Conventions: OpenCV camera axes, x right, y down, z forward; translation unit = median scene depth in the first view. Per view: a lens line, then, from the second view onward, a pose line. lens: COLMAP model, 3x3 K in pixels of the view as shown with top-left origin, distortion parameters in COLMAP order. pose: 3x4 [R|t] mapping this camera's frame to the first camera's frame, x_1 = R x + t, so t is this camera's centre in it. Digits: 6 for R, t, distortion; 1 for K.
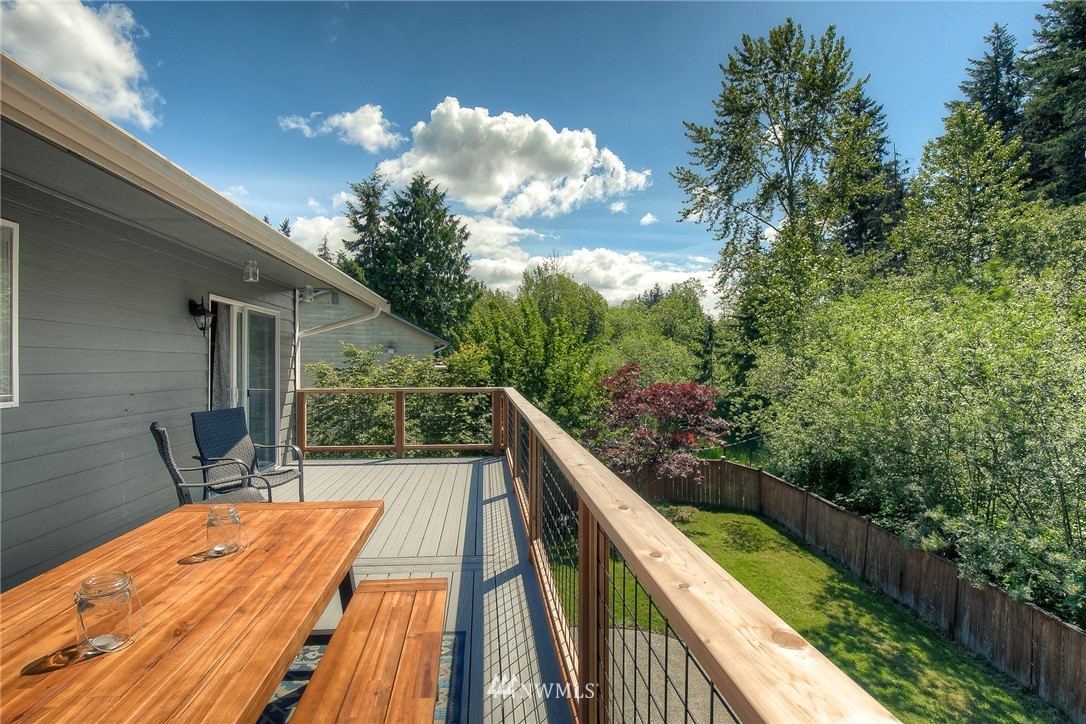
lens RADIAL K [[506.7, 0, 542.0], [0, 506.7, 363.0], [0, 0, 1]] dist [-0.021967, 0.005983]
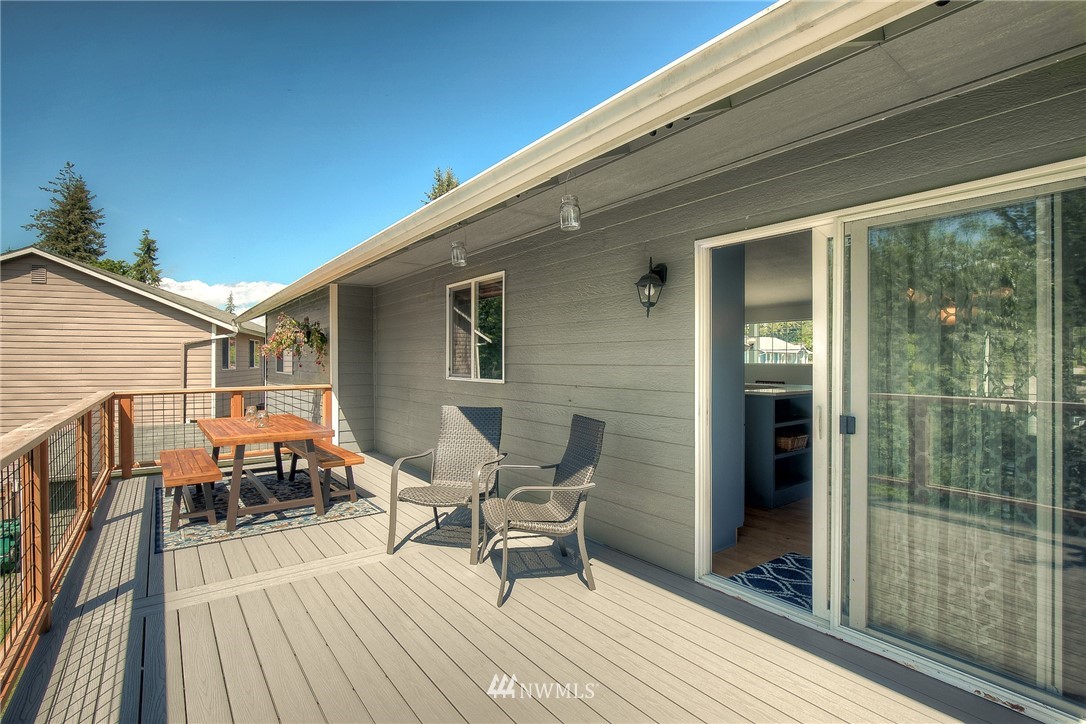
lens RADIAL K [[506.7, 0, 548.4], [0, 506.7, 364.2], [0, 0, 1]] dist [-0.021967, 0.005983]
pose [[-0.860027, 0.001351, -0.510247, -0.303843], [-0.003265, 0.999961, 0.008151, 0.007846], [0.510238, 0.008676, -0.859989, 2.168520]]
